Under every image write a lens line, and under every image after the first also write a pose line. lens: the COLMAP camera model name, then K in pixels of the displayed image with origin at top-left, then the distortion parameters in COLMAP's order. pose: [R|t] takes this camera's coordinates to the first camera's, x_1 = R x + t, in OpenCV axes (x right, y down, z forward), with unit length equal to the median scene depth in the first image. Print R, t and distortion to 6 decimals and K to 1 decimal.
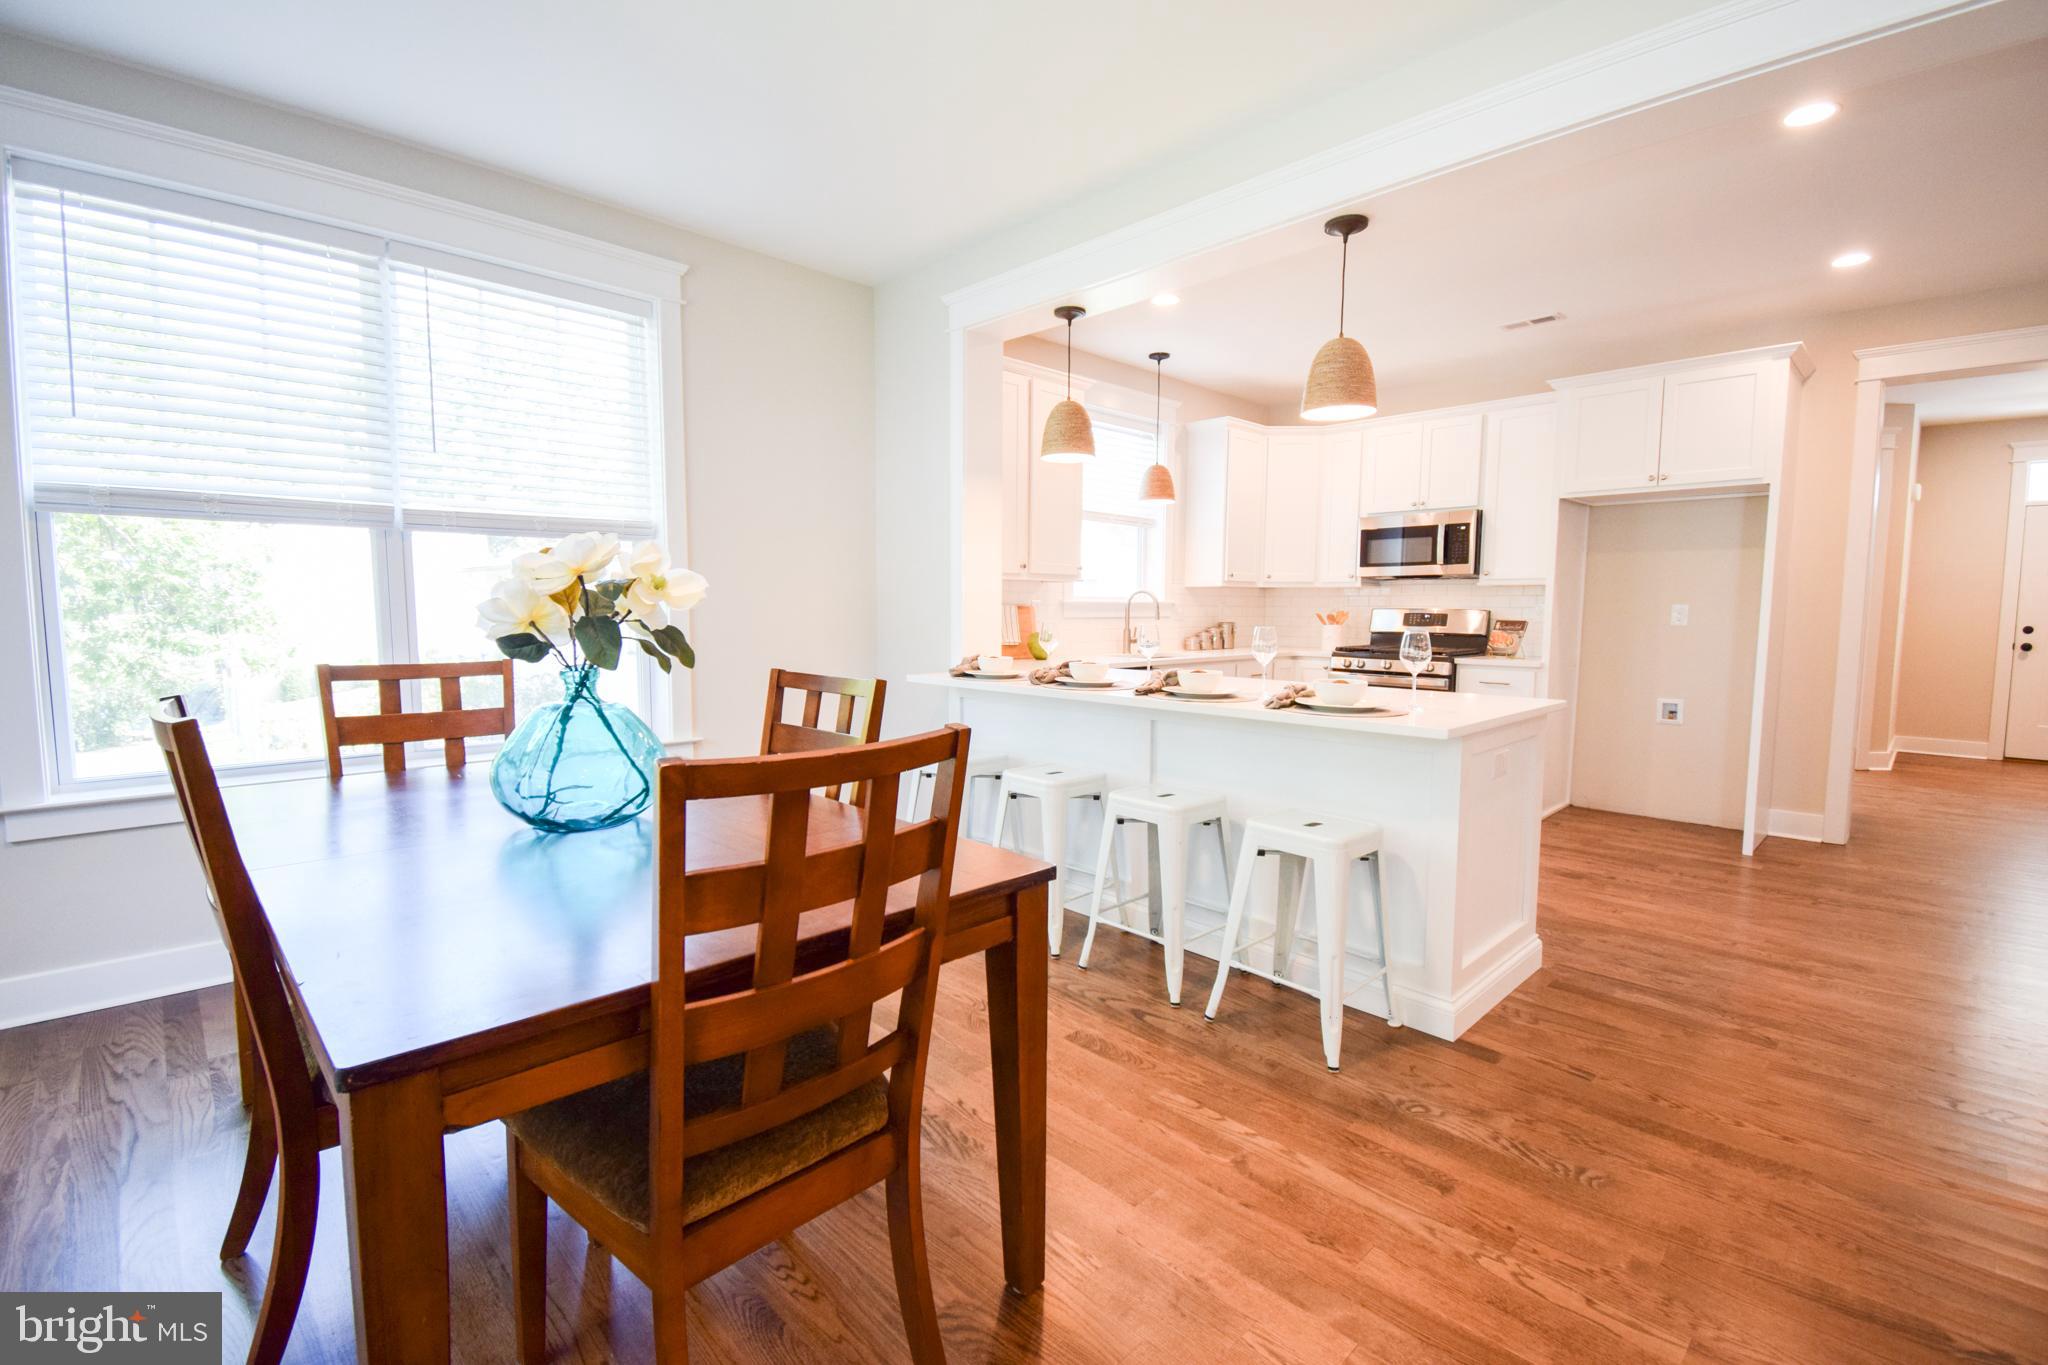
lens RADIAL K [[905.4, 0, 1026.4], [0, 905.4, 679.8], [0, 0, 1]] dist [0.017577, -0.014407]
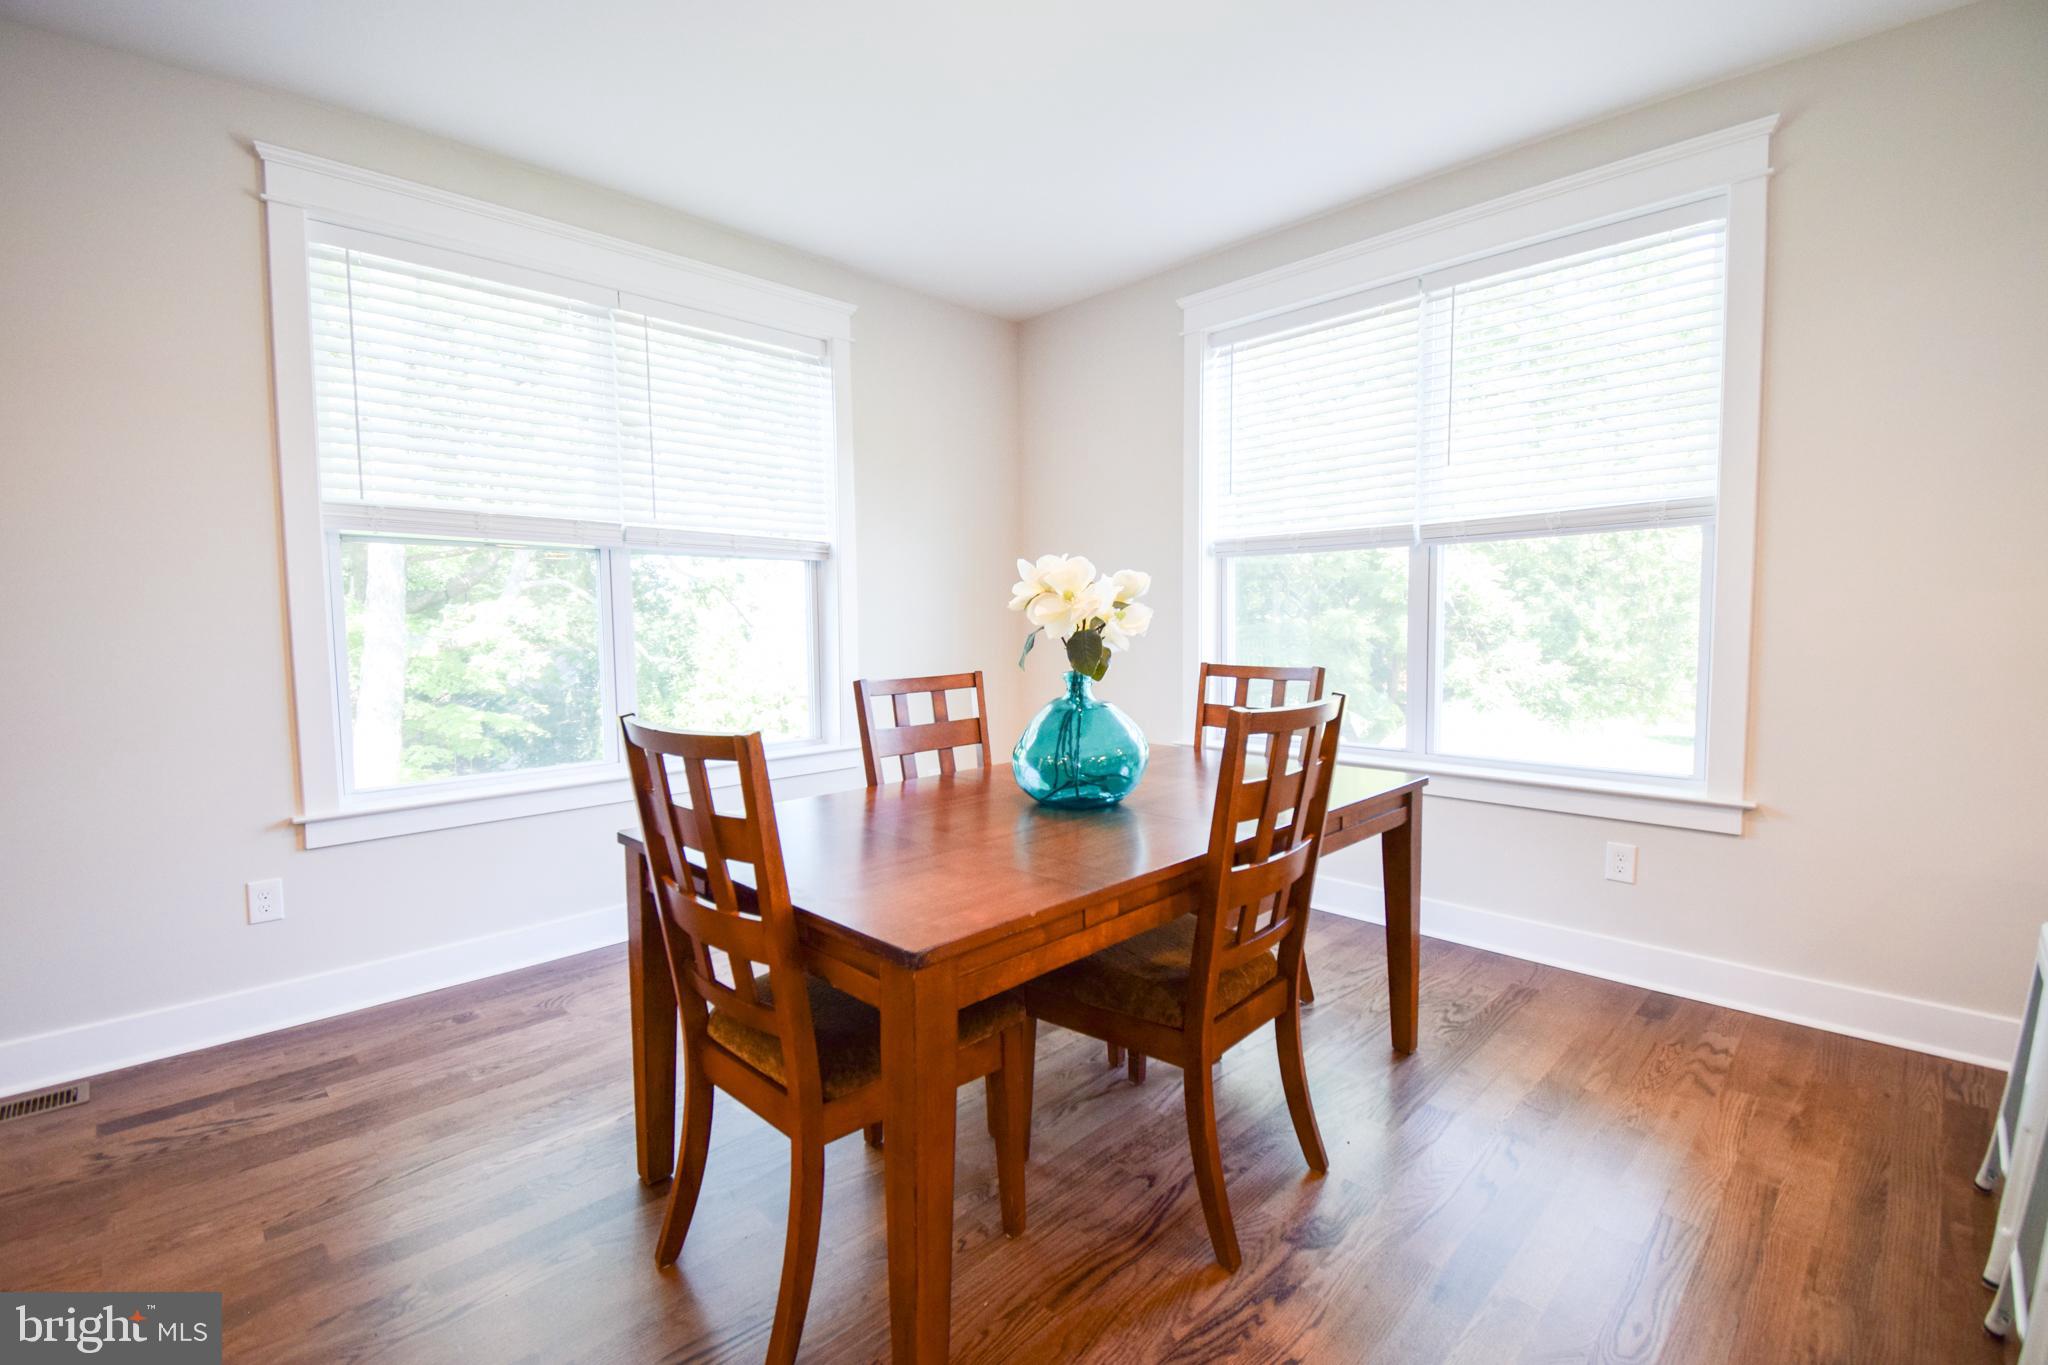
lens RADIAL K [[905.4, 0, 1010.2], [0, 905.4, 682.8], [0, 0, 1]] dist [0.017577, -0.014407]
pose [[0.014381, 0.062723, -0.997927, 0.451076], [-0.071910, 0.995511, 0.061535, -0.041136], [0.997307, 0.070876, 0.018826, 0.601455]]
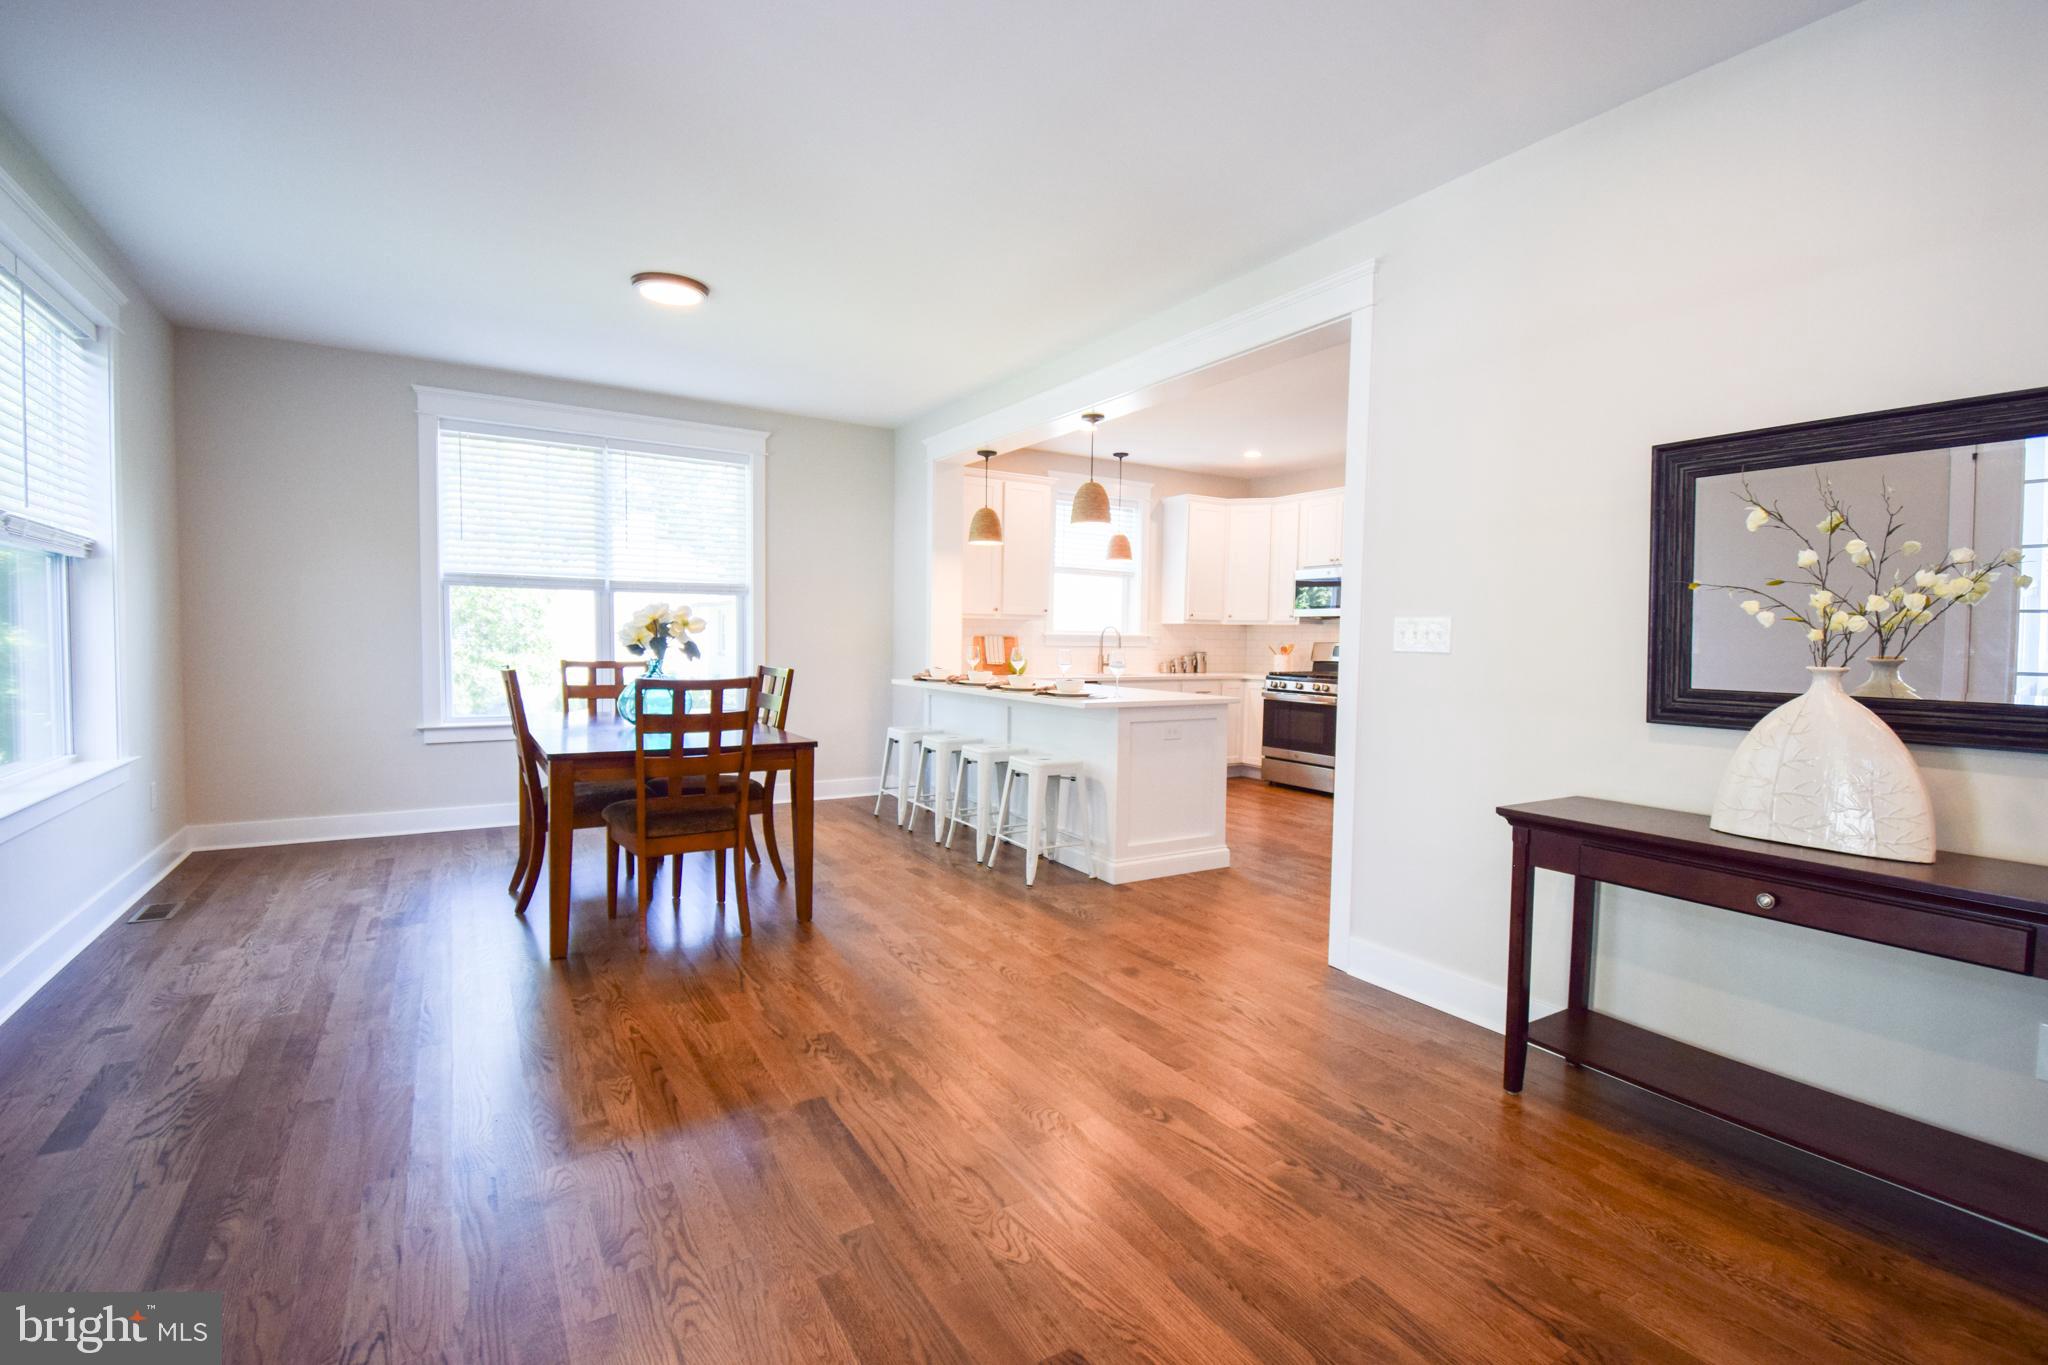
lens RADIAL K [[905.4, 0, 1012.6], [0, 905.4, 668.5], [0, 0, 1]] dist [0.017577, -0.014407]
pose [[0.975507, 0.016084, -0.219381, 0.610186], [-0.027040, 0.998528, -0.047028, 0.064809], [0.218302, 0.051808, 0.974505, -0.713231]]
